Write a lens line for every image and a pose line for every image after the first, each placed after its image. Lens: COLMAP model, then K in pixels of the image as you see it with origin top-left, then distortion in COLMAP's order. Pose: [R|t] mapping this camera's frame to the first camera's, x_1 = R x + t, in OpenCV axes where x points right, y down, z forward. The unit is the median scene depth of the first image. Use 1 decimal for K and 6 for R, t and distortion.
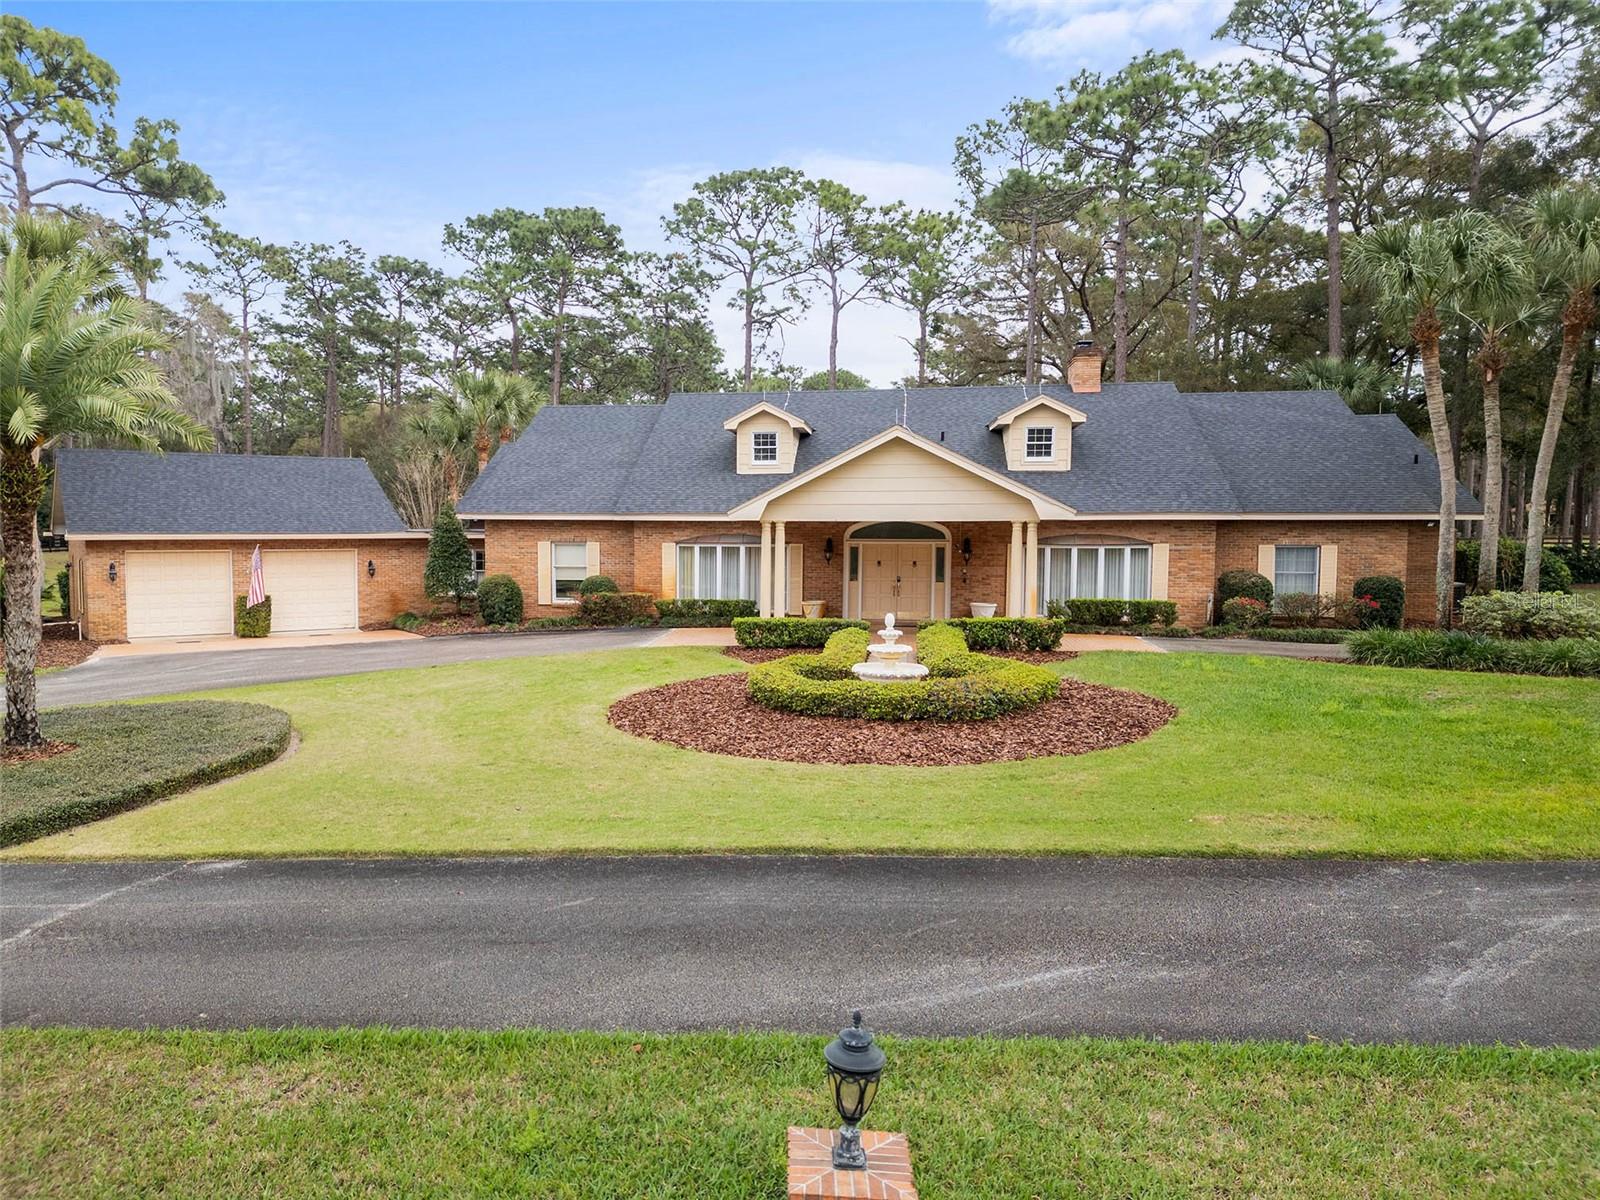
lens RADIAL K [[1171.3, 0, 658.3], [0, 1171.3, 600.7], [0, 0, 1]] dist [0.052968, -0.024864]
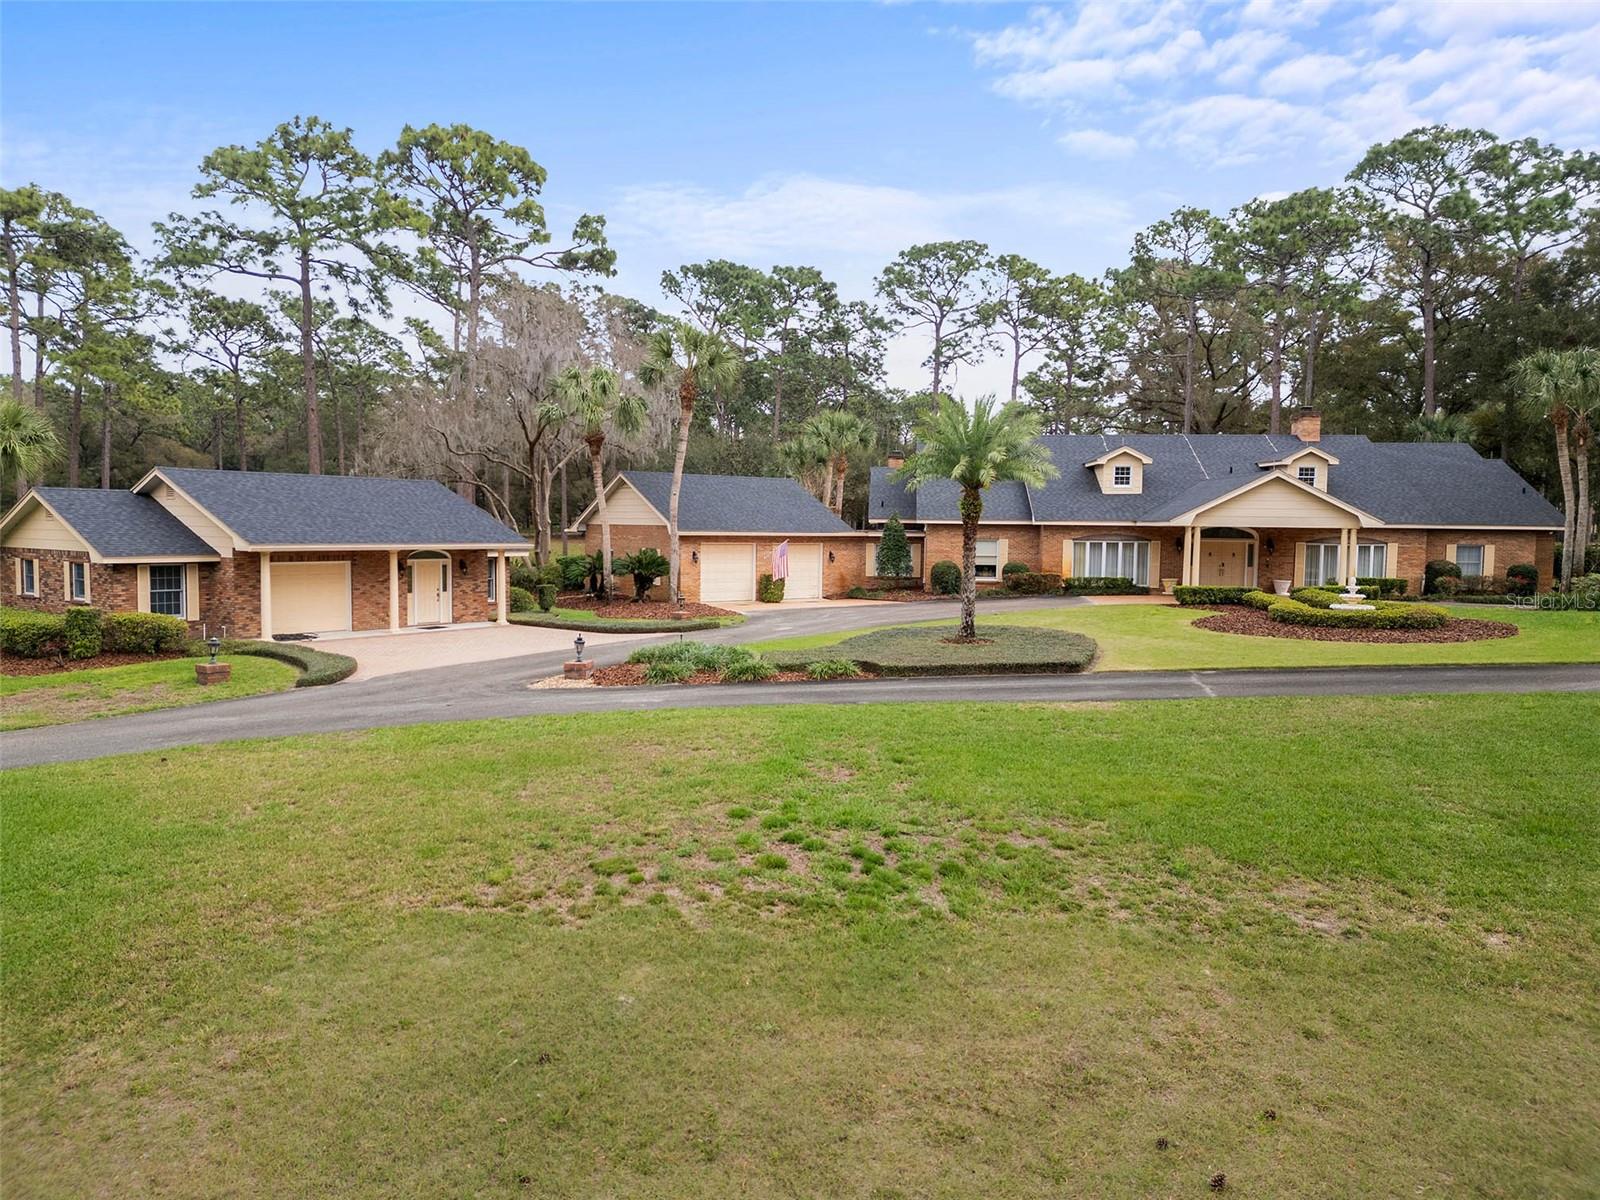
lens RADIAL K [[1113.2, 0, 800.0], [0, 1113.2, 600.0], [0, 0, 1]] dist [0.064974, -0.051084]
pose [[0.994541, 0.003972, 0.104274, -0.484815], [-0.004064, 0.999992, 0.000672, 0.028220], [-0.104270, -0.001092, 0.994548, -0.389675]]
